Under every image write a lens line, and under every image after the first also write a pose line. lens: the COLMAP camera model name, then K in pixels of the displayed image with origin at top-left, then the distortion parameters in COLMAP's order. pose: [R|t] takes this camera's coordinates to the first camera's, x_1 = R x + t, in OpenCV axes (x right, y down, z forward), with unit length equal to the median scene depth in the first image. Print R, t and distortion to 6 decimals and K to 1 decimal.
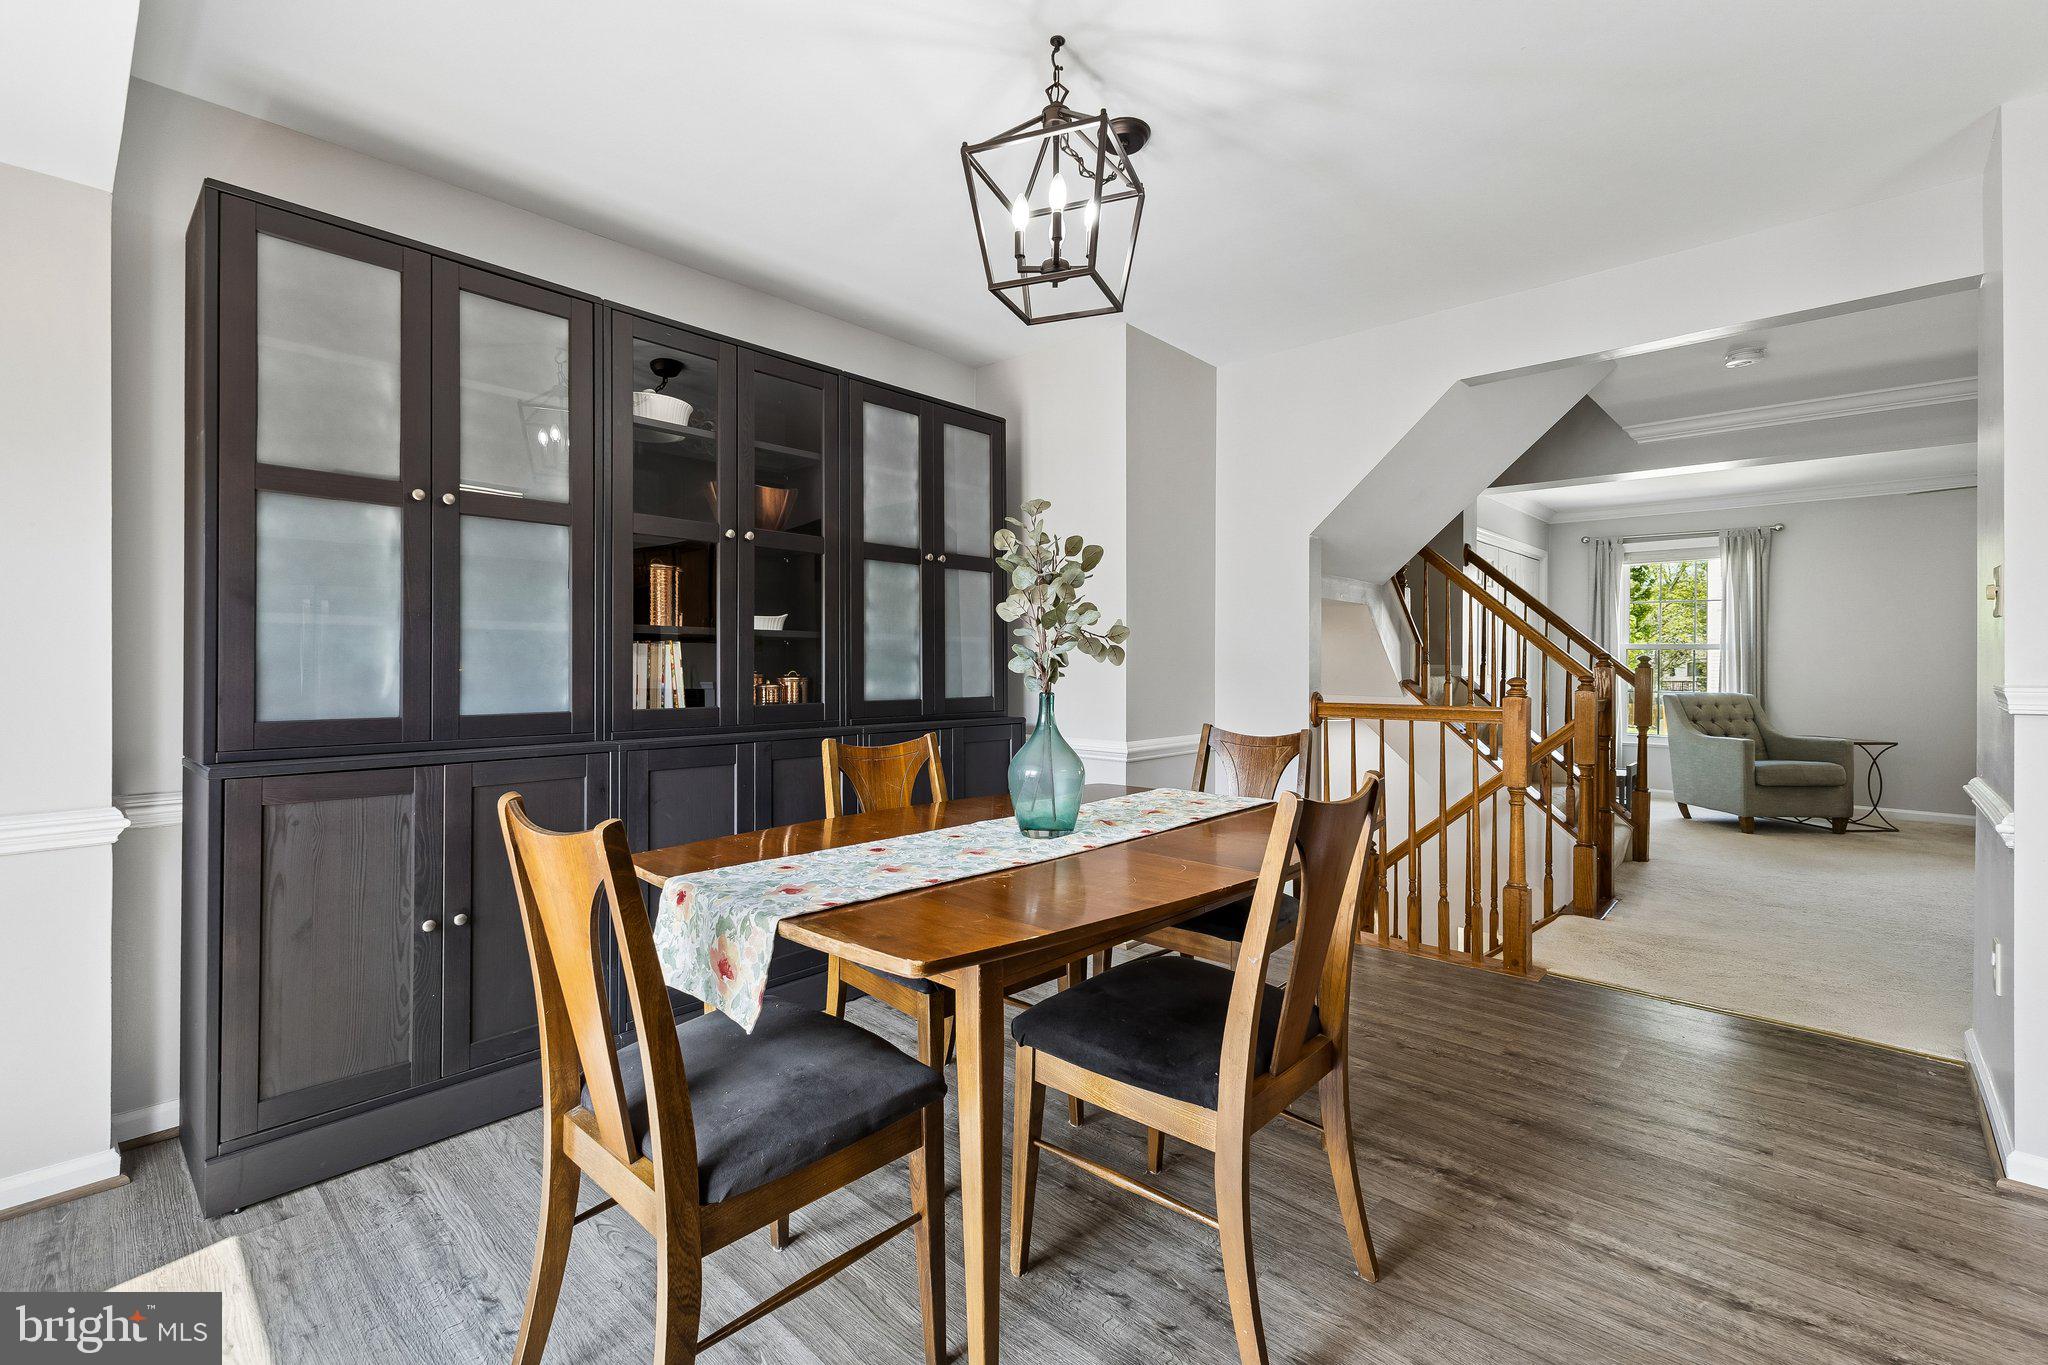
lens RADIAL K [[893.8, 0, 1020.7], [0, 893.8, 668.3], [0, 0, 1]] dist [0.005664, -0.000575]
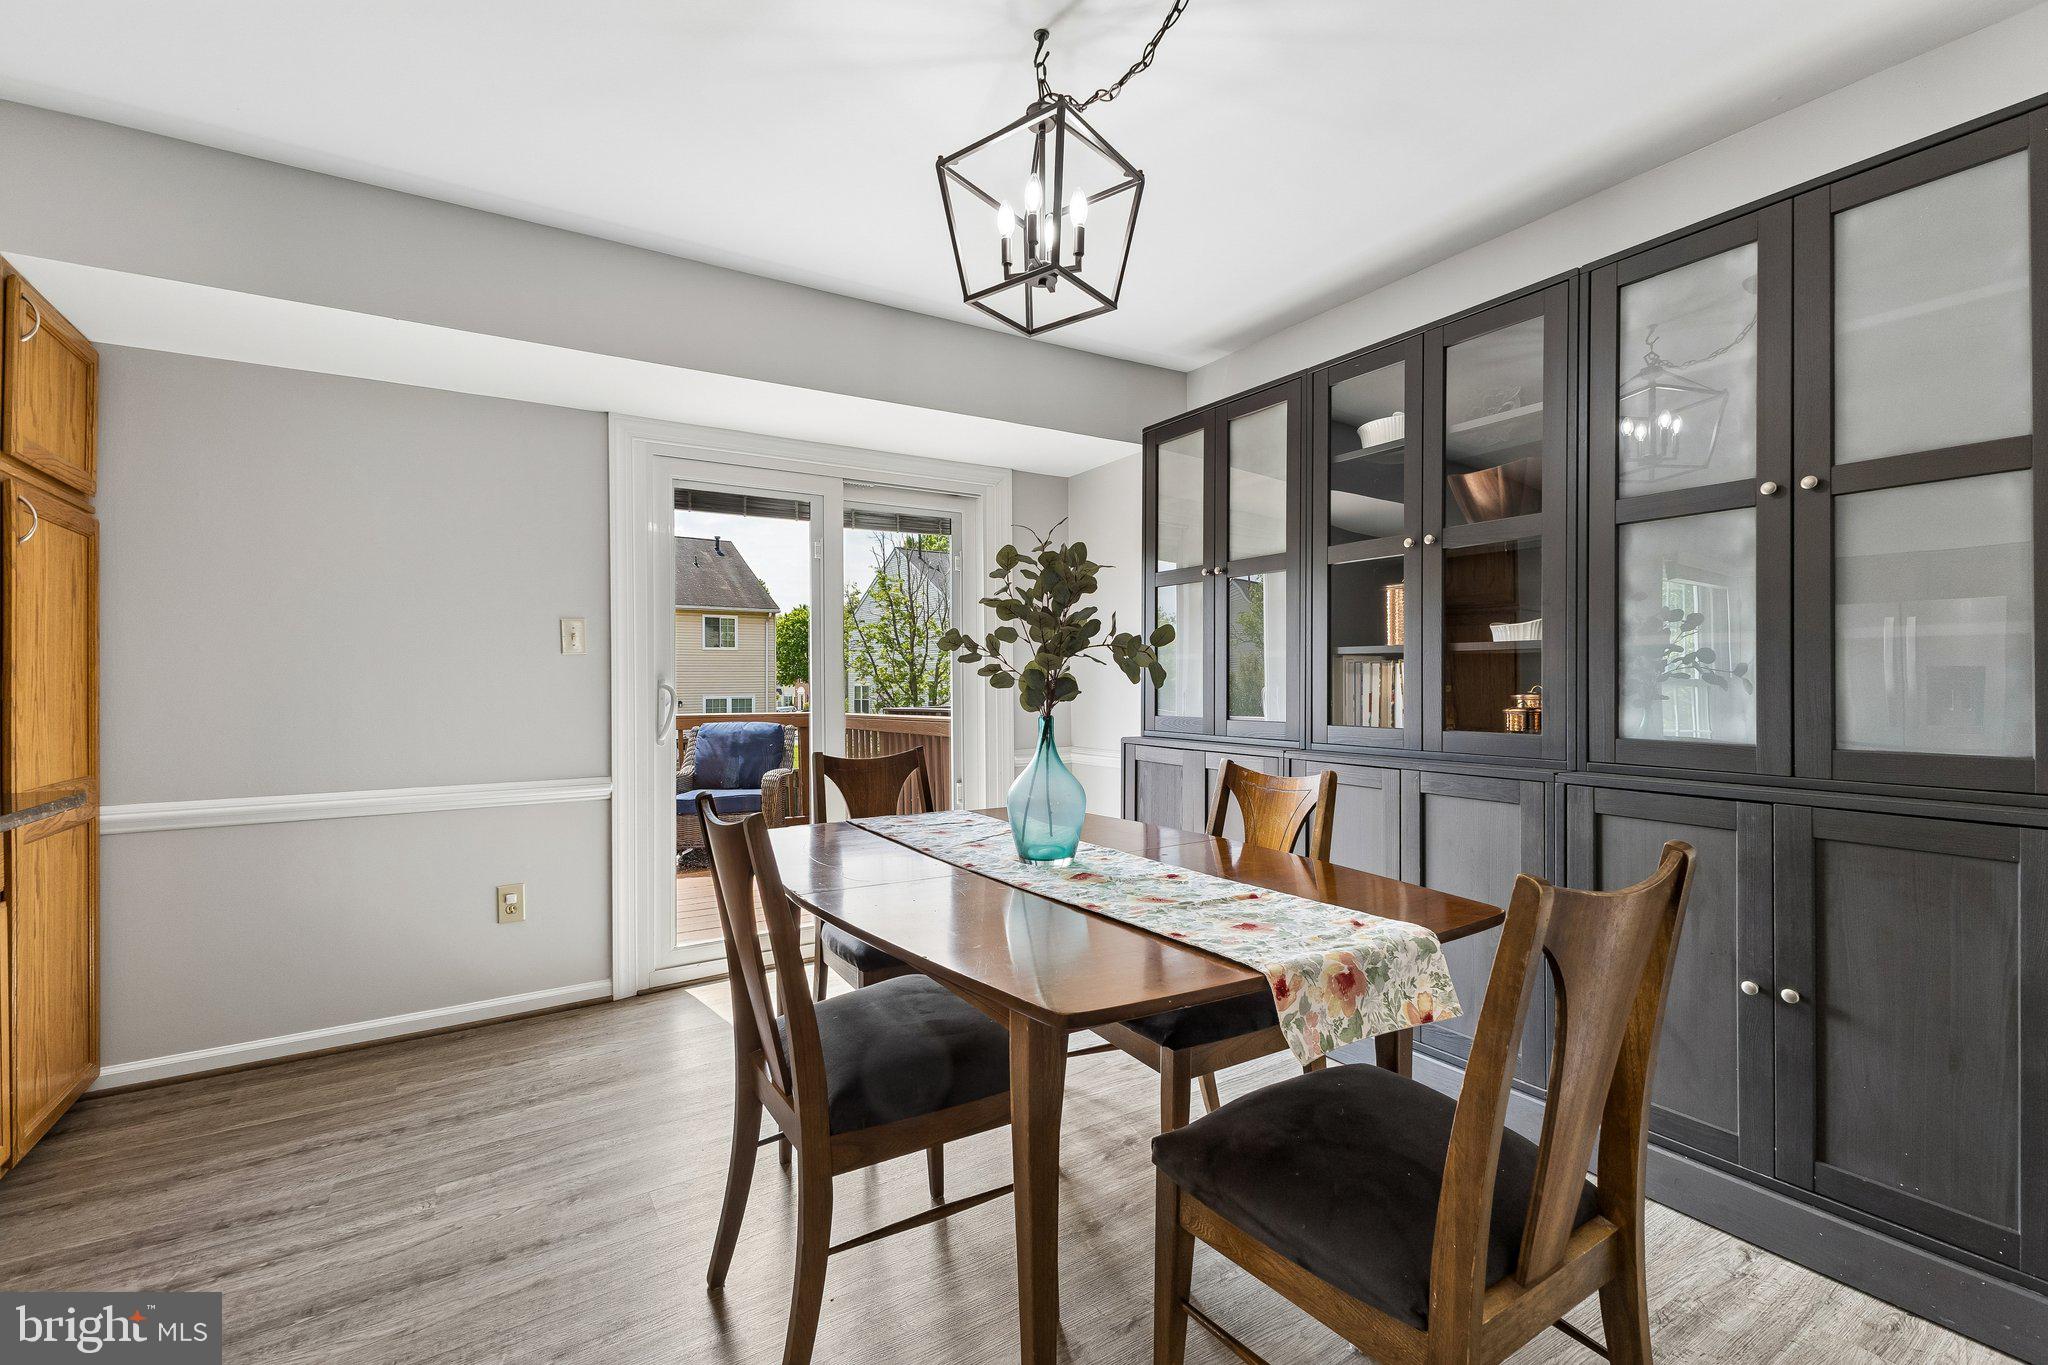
lens RADIAL K [[893.8, 0, 1036.8], [0, 893.8, 672.4], [0, 0, 1]] dist [0.005664, -0.000575]
pose [[-0.248330, -0.002483, -0.968672, 0.552609], [0.007983, 0.999958, -0.004610, -0.012836], [0.968643, -0.008878, -0.248300, 0.708049]]
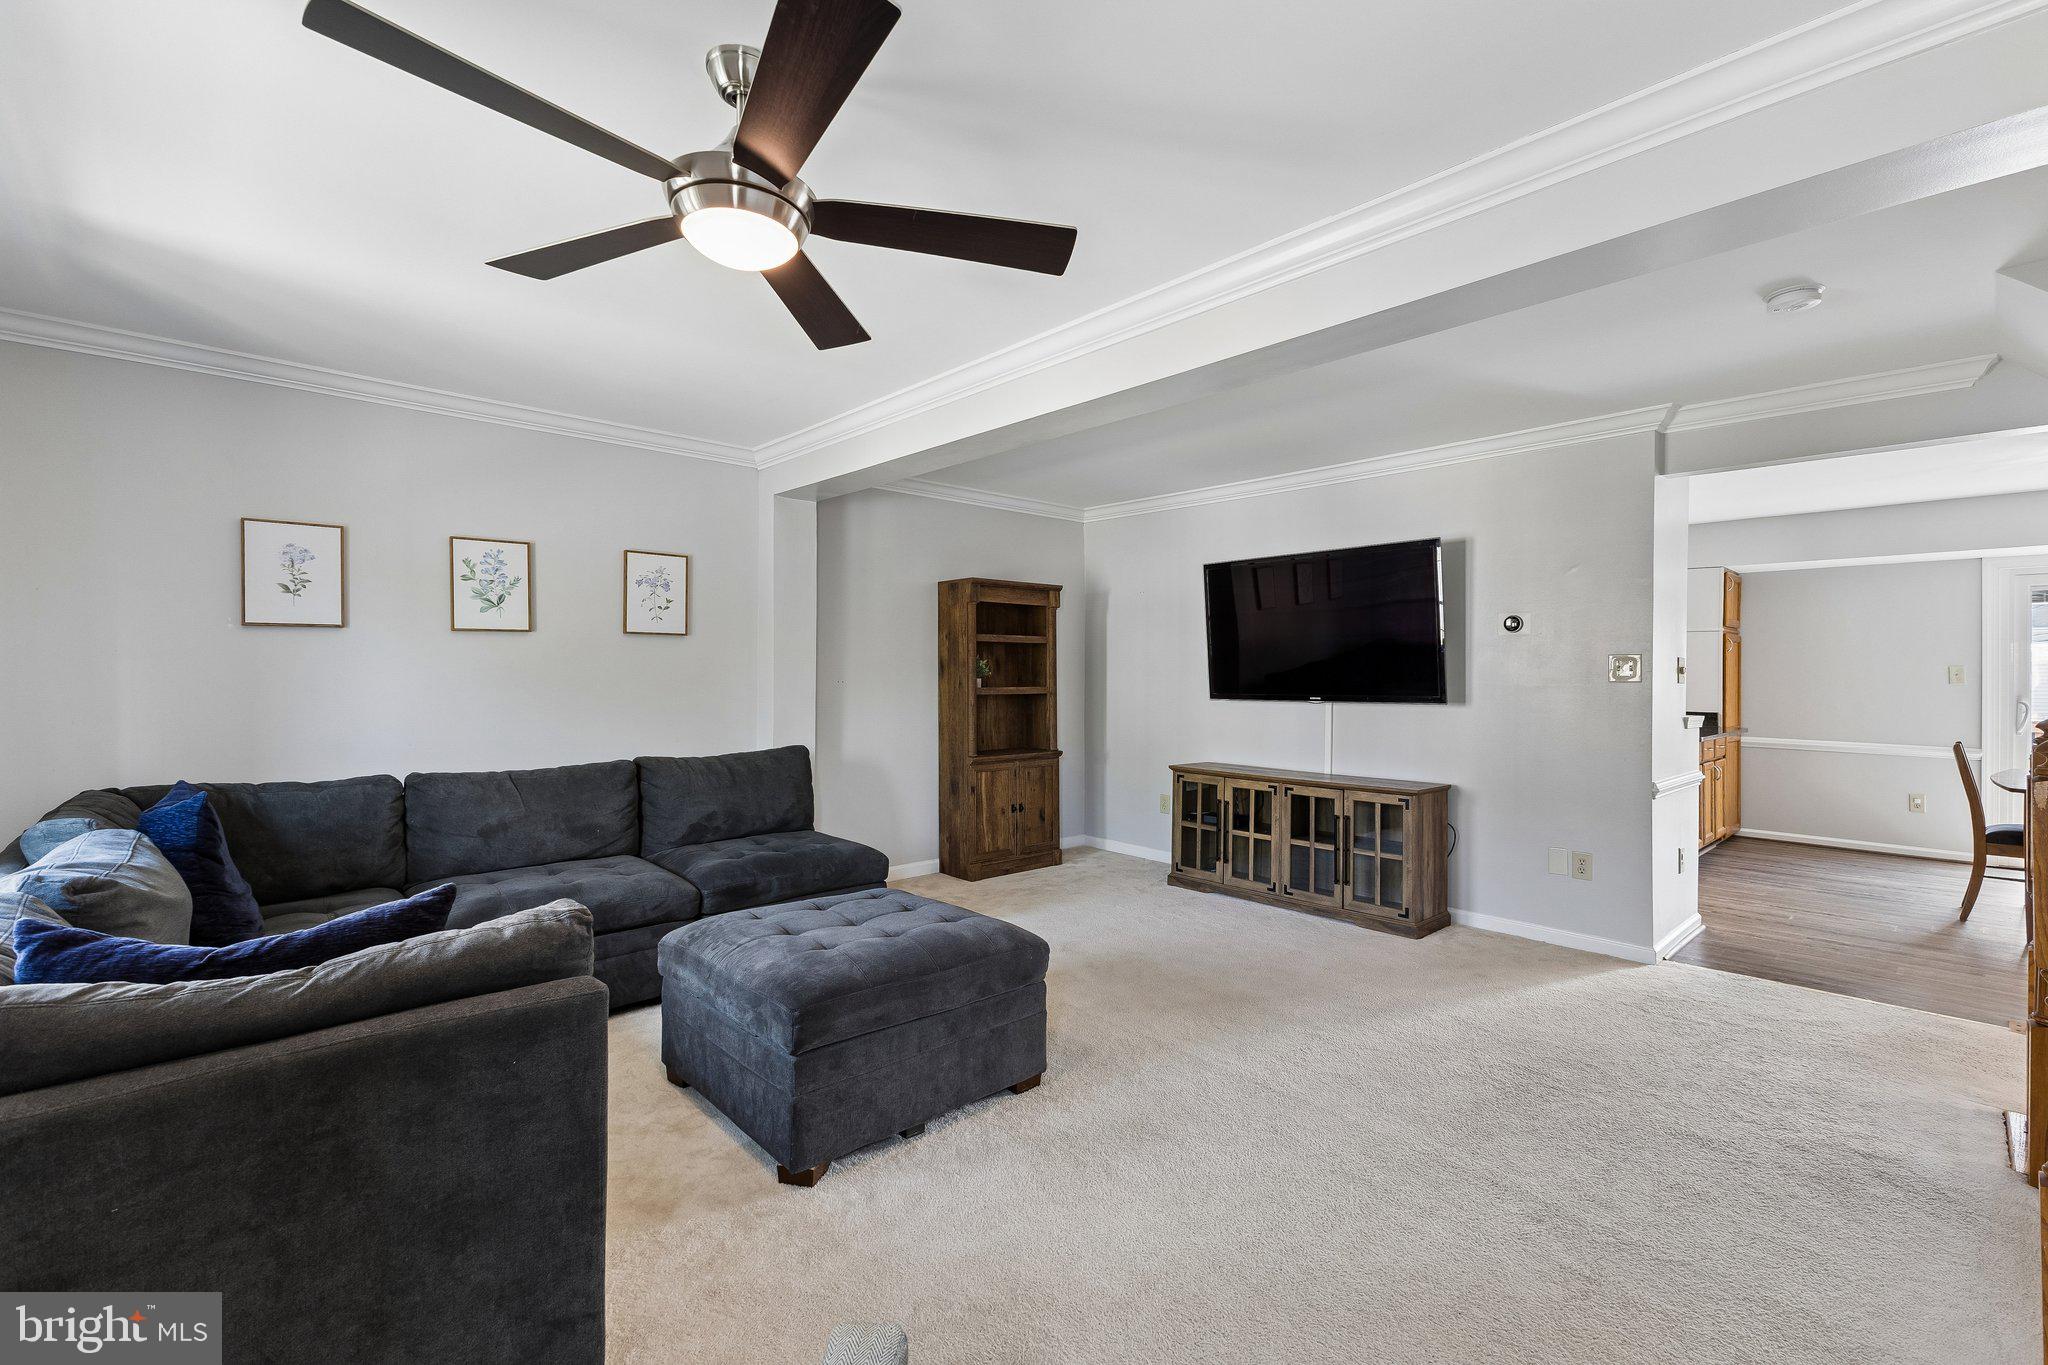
lens RADIAL K [[893.8, 0, 1022.5], [0, 893.8, 672.1], [0, 0, 1]] dist [0.005664, -0.000575]
pose [[-0.997267, -0.003596, 0.073793, 0.695037], [-0.003363, 0.999989, 0.003287, -0.020216], [-0.073804, 0.003030, -0.997268, 0.891681]]
